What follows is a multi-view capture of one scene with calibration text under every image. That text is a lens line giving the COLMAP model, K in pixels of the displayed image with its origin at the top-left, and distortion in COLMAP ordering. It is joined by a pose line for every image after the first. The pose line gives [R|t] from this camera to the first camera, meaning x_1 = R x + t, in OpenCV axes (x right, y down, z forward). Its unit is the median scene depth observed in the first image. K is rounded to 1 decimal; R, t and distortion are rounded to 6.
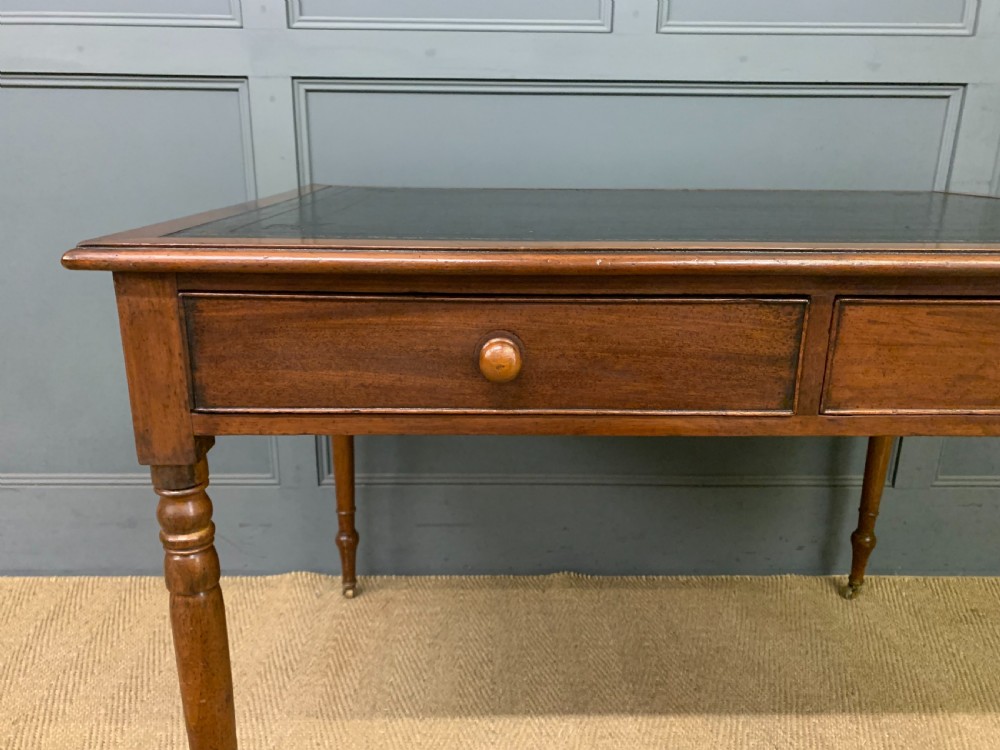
lens RADIAL K [[775.0, 0, 492.5], [0, 775.0, 379.0], [0, 0, 1]] dist [0.016473, 0.000060]
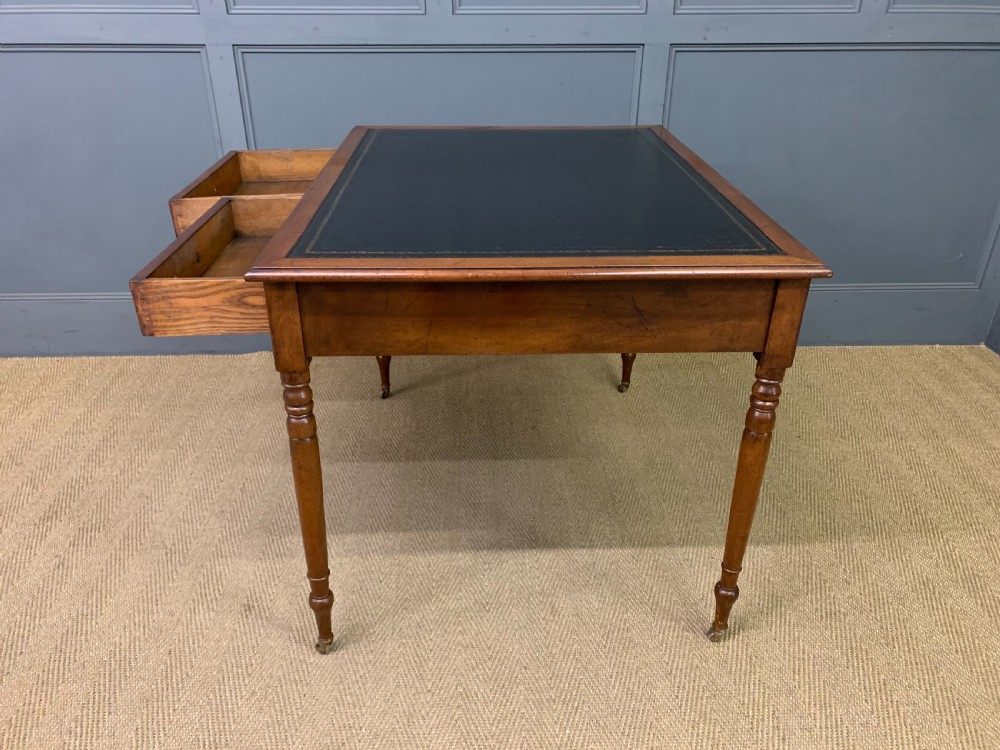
lens RADIAL K [[775.0, 0, 492.5], [0, 775.0, 379.0], [0, 0, 1]] dist [0.016473, 0.000060]
pose [[0.999751, -0.017219, 0.014221, 0.268891], [0.014160, 0.981184, 0.192555, -0.004437], [-0.017269, -0.192305, 0.981183, -0.798582]]
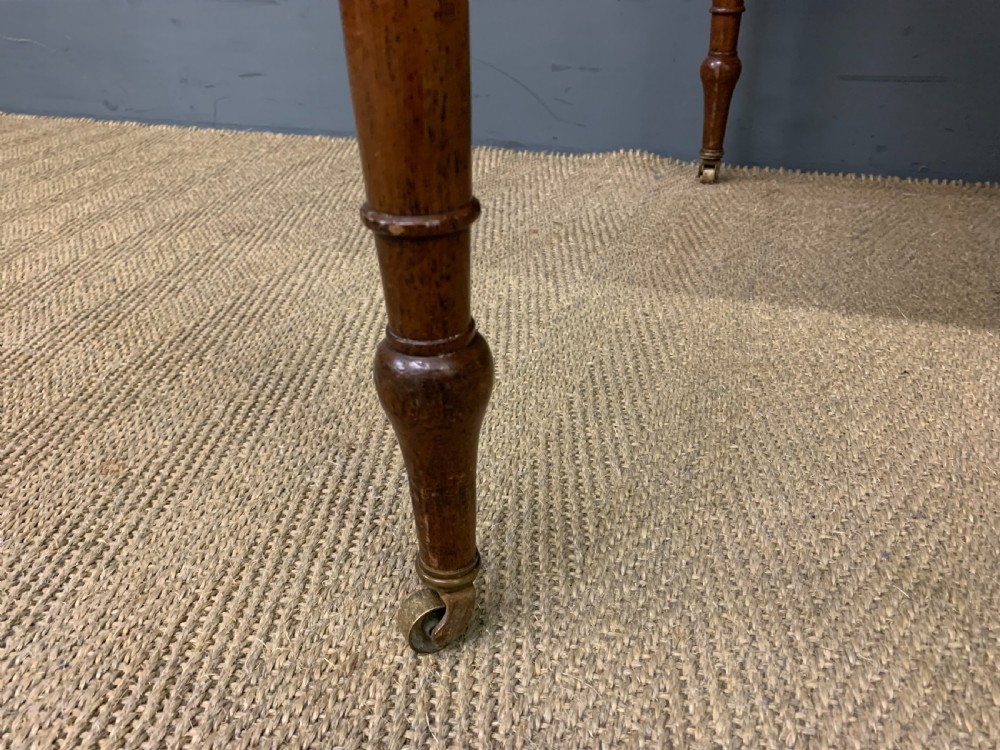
lens RADIAL K [[775.0, 0, 492.5], [0, 775.0, 379.0], [0, 0, 1]] dist [0.016473, 0.000060]
pose [[0.915450, 0.169403, -0.365040, -0.106421], [-0.082317, 0.966730, 0.242192, 0.360042], [0.393923, -0.191666, 0.898938, 0.419054]]
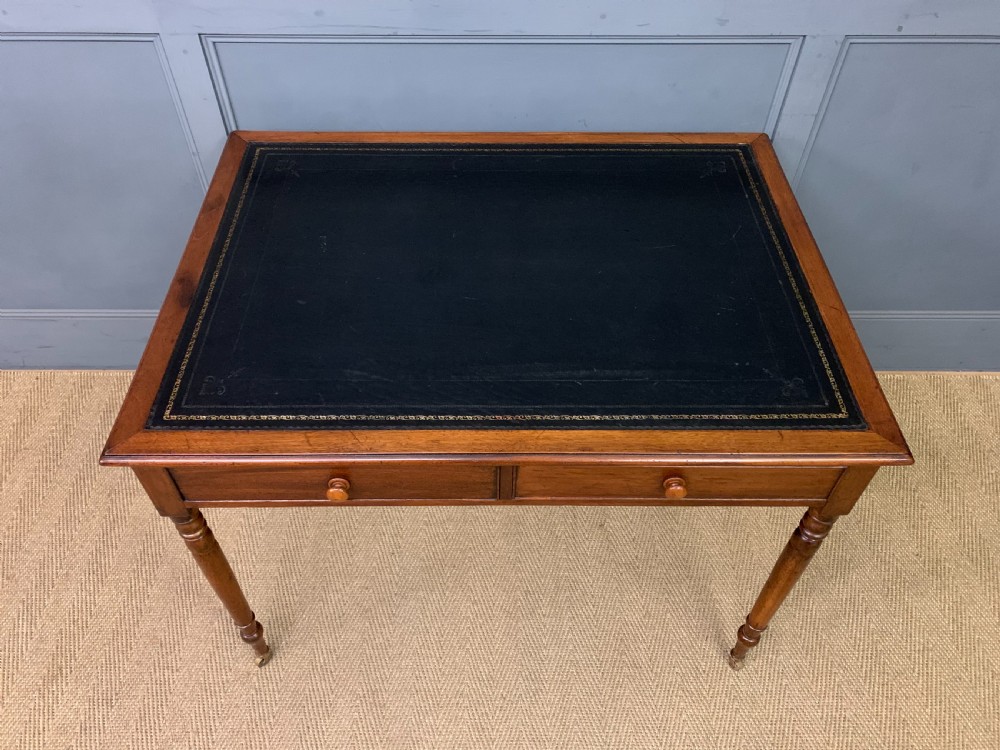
lens RADIAL K [[775.0, 0, 492.5], [0, 775.0, 379.0], [0, 0, 1]] dist [0.016473, 0.000060]
pose [[0.999904, 0.006996, -0.011977, 0.191281], [0.000388, 0.849066, 0.528286, -0.588163], [0.013865, -0.528240, 0.848982, -0.219572]]
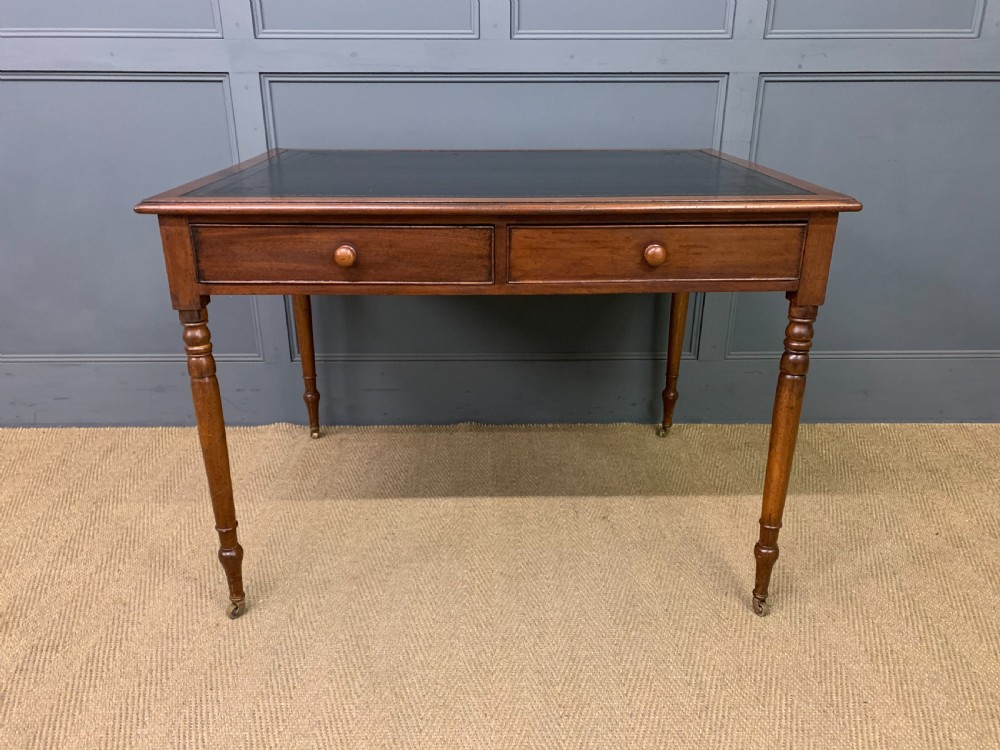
lens RADIAL K [[774.0, 0, 499.5], [0, 774.0, 371.7], [0, 0, 1]] dist [0.016729, -0.000585]
pose [[0.999960, -0.008067, -0.003978, 0.198707], [0.008362, 0.996702, 0.080715, 0.055720], [0.003314, -0.080745, 0.996729, -0.506095]]
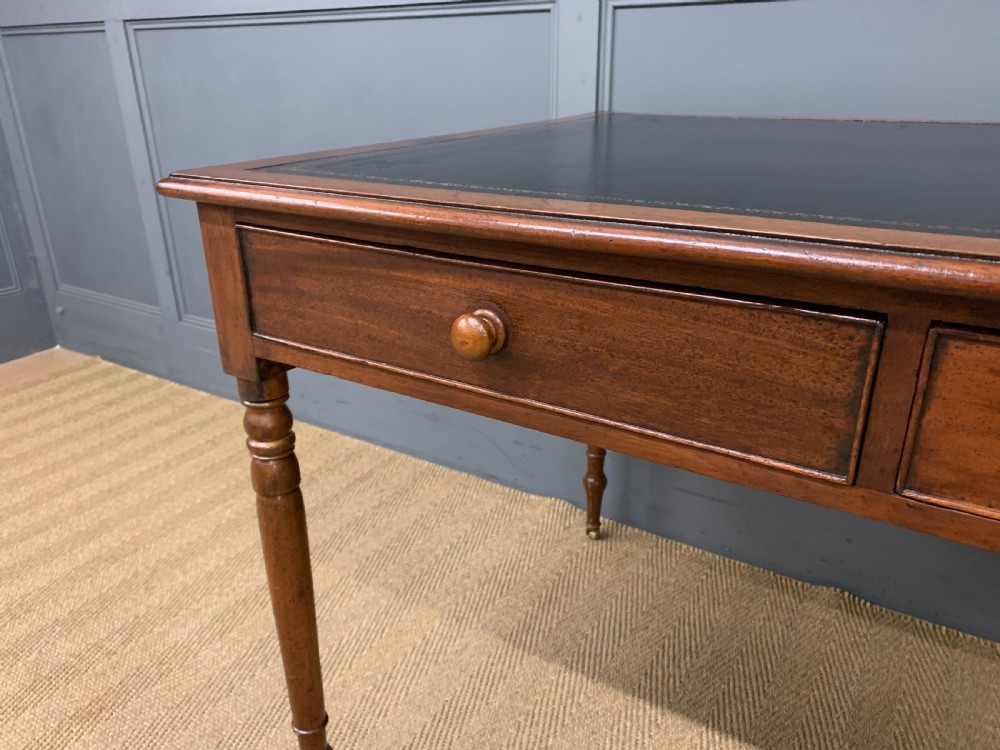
lens RADIAL K [[773.4, 0, 489.9], [0, 773.4, 376.4], [0, 0, 1]] dist [0.057942, -0.088435]
pose [[0.829963, 0.192910, -0.523400, 0.225595], [-0.142339, 0.980477, 0.135666, -0.045814], [0.539353, -0.038098, 0.841217, 0.125173]]
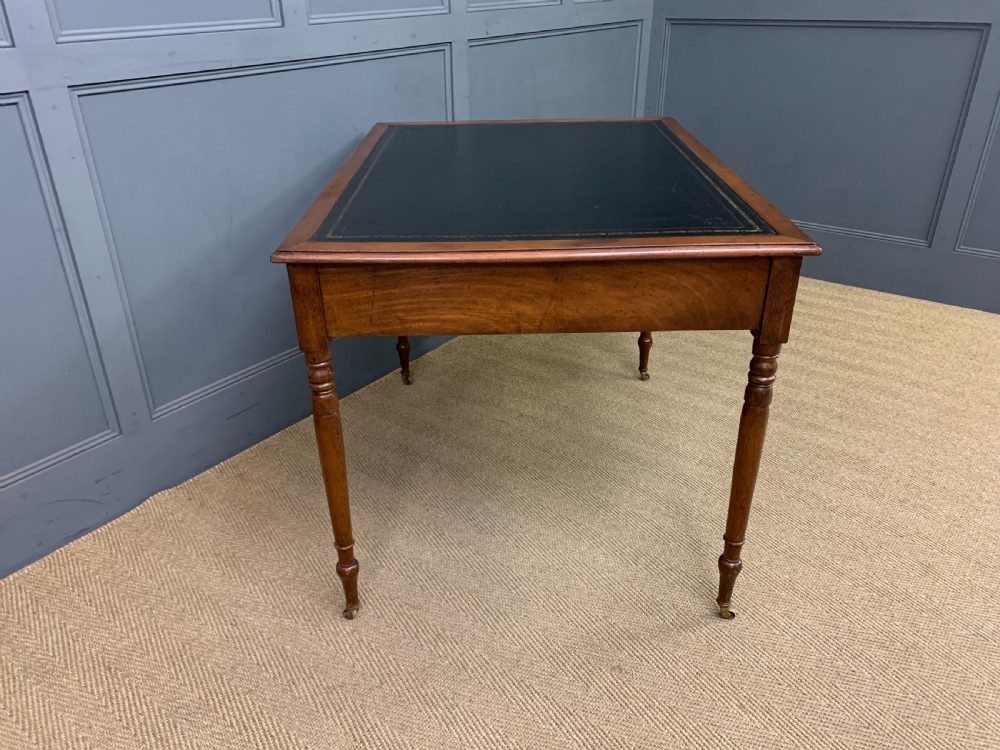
lens RADIAL K [[776.7, 0, 495.5], [0, 776.7, 378.1], [0, 0, 1]] dist [0.014722, -0.000187]
pose [[0.617941, -0.382324, 0.687007, -0.864867], [0.241813, 0.923869, 0.296636, -0.190233], [-0.748115, -0.017176, 0.663347, -0.251465]]
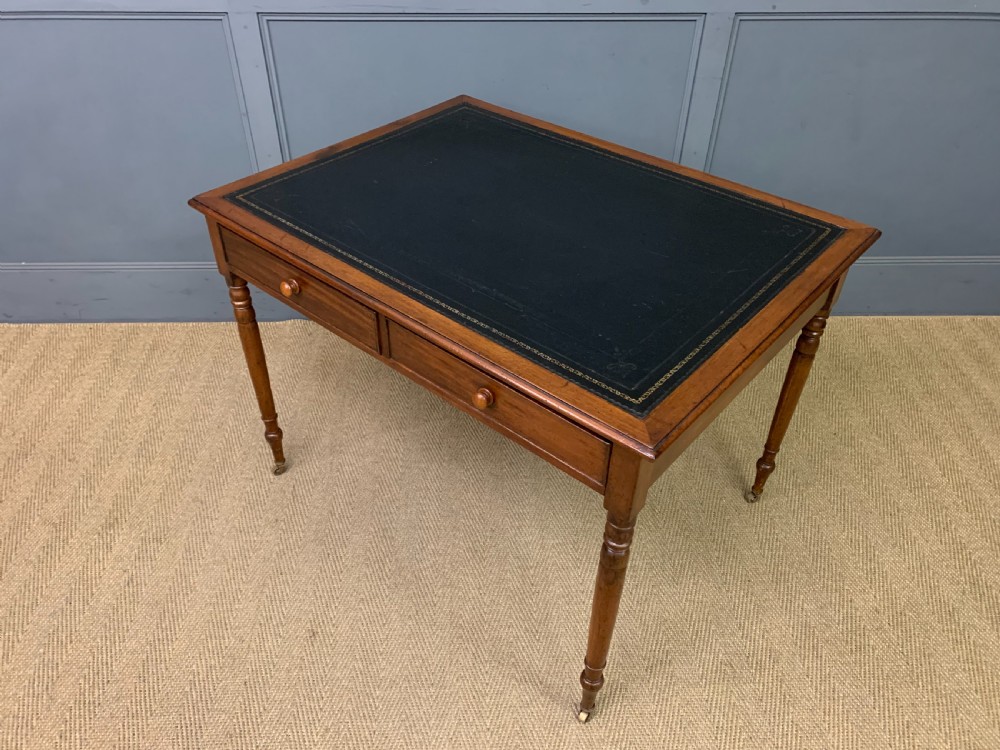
lens RADIAL K [[775.0, 0, 492.5], [0, 775.0, 379.0], [0, 0, 1]] dist [0.016473, 0.000060]
pose [[0.999916, -0.009144, 0.009186, 0.186157], [0.004936, 0.923957, 0.382463, -0.323646], [-0.011985, -0.382386, 0.923925, -0.701504]]
